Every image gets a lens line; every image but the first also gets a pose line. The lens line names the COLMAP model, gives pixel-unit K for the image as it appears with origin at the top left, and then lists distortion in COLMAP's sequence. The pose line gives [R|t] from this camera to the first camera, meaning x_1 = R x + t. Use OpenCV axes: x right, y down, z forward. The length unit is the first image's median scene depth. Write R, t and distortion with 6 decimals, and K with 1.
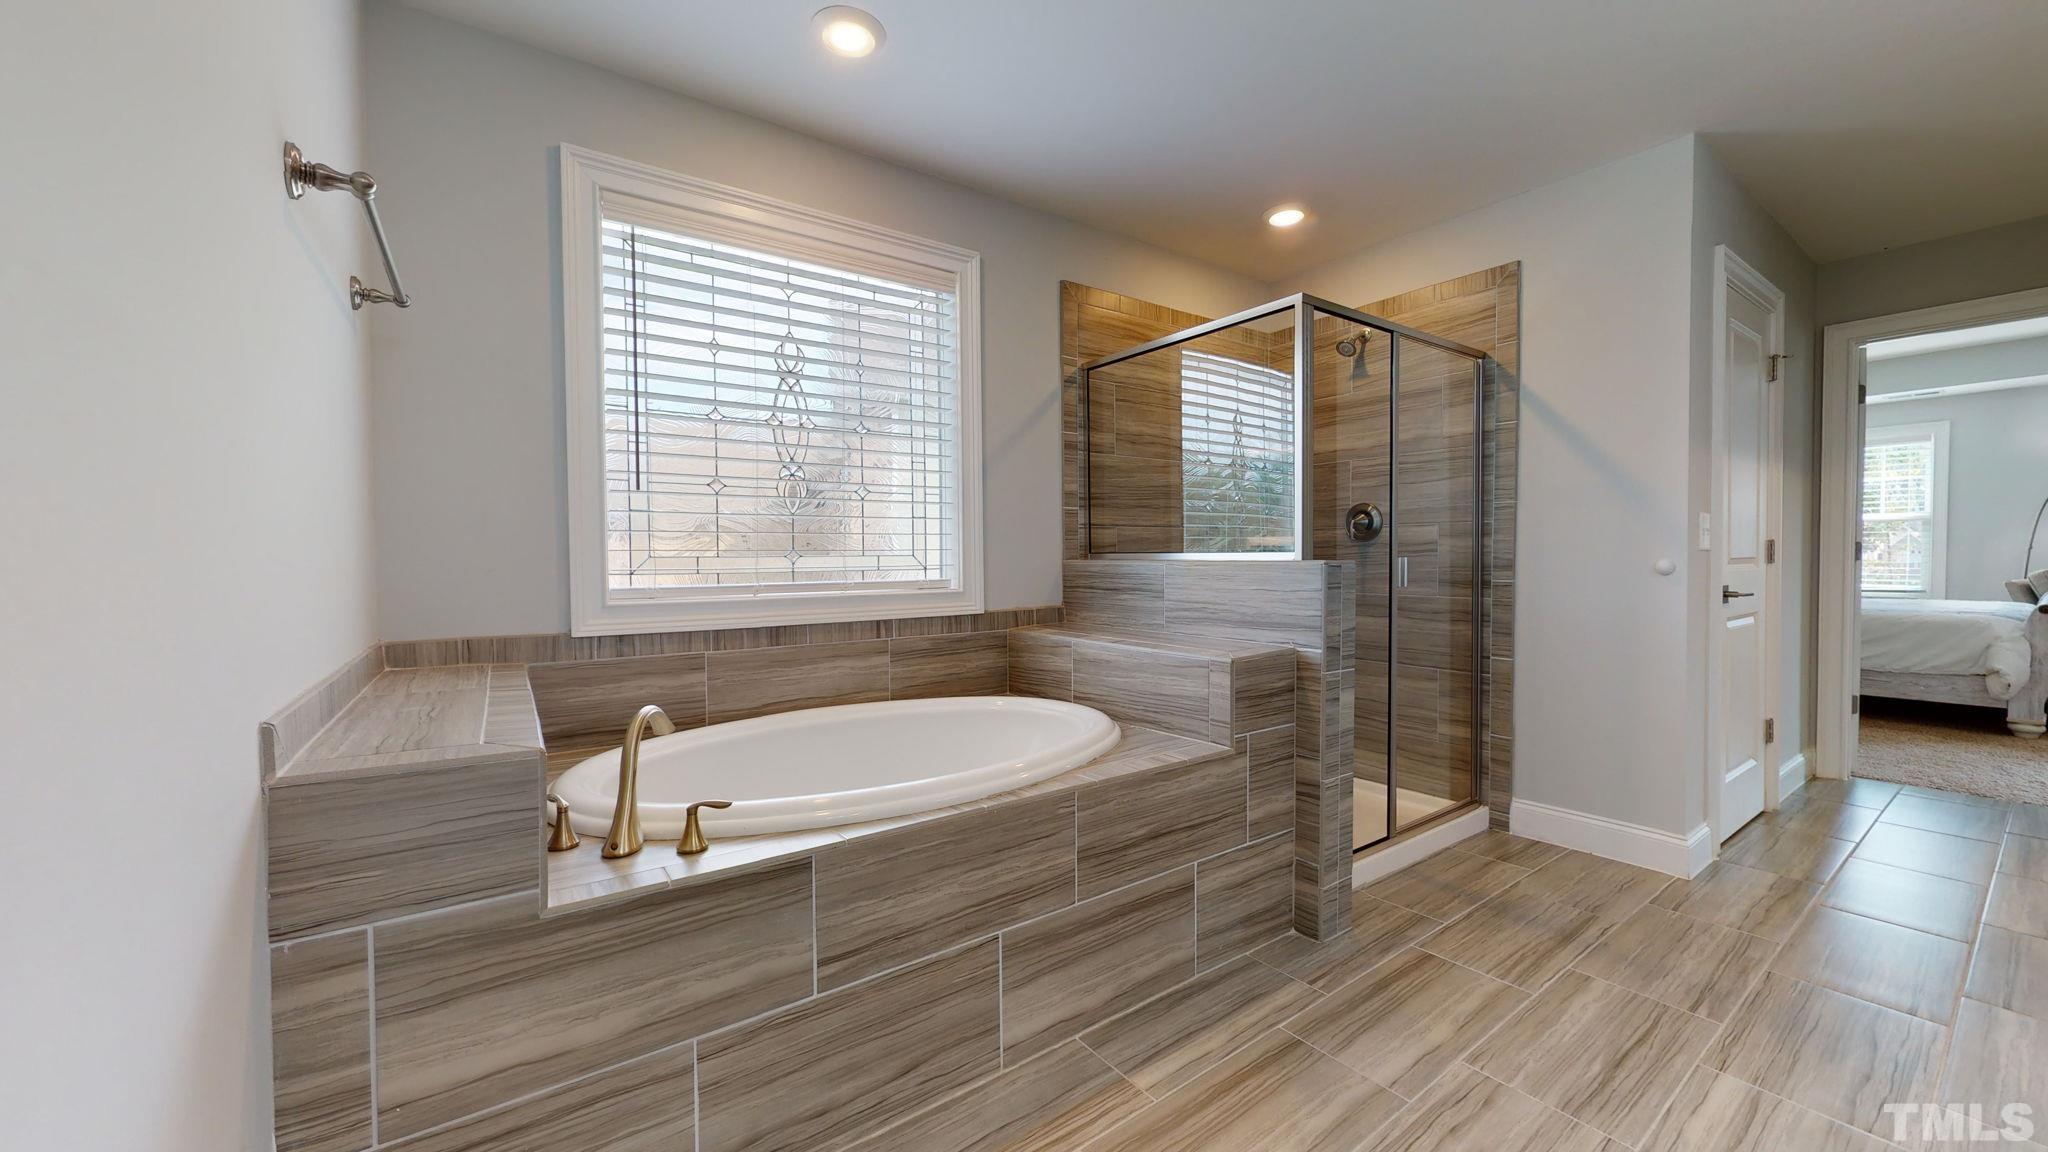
lens RADIAL K [[746.2, 0, 1021.8], [0, 746.2, 566.9], [0, 0, 1]] dist [-0.000453, -0.000180]
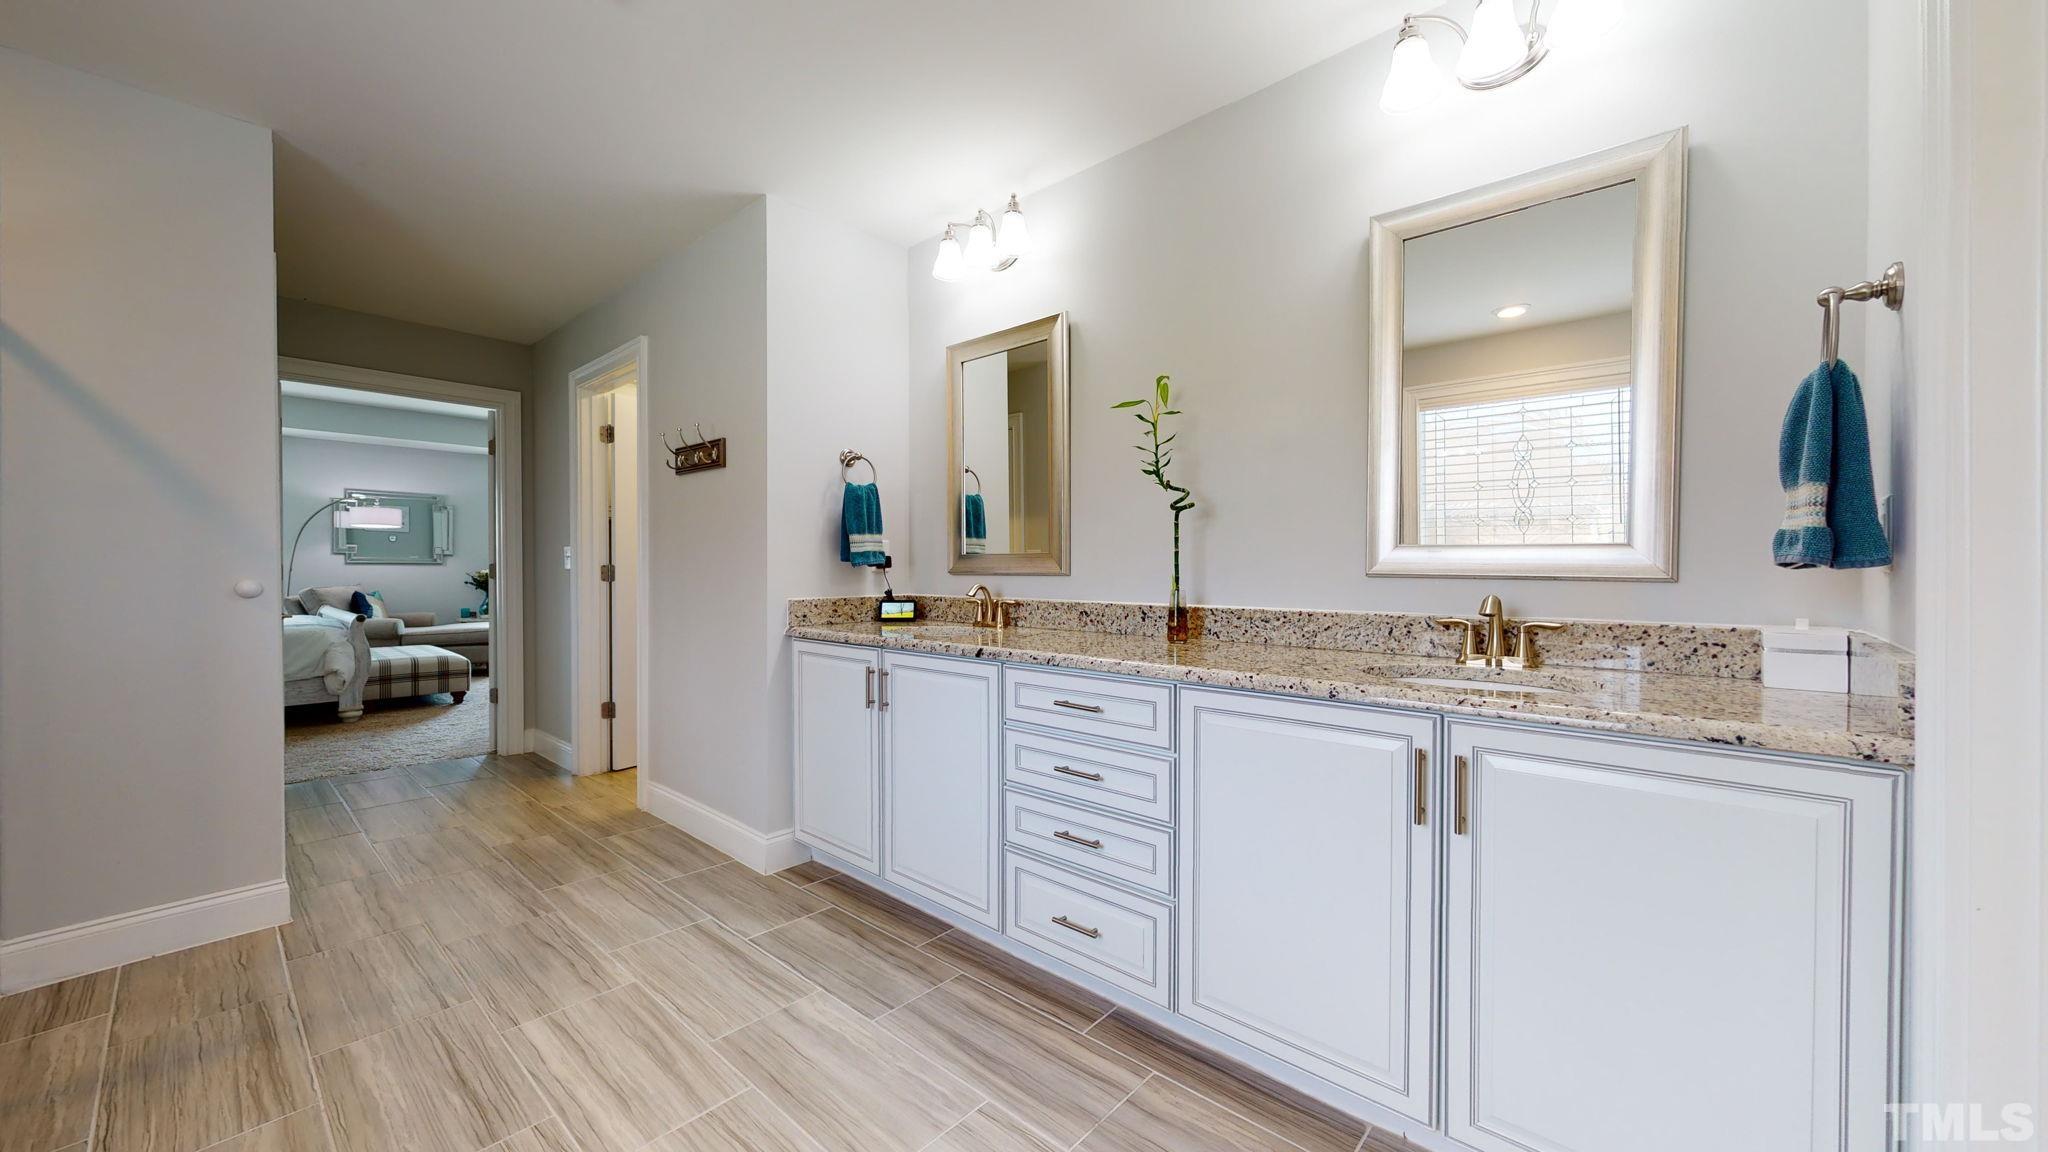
lens RADIAL K [[746.2, 0, 1025.1], [0, 746.2, 583.3], [0, 0, 1]] dist [-0.000453, -0.000180]
pose [[-0.220081, -0.010519, 0.975425, -0.211544], [0.017561, 0.999737, 0.014744, -0.002857], [-0.975323, 0.020375, -0.219839, 0.295202]]
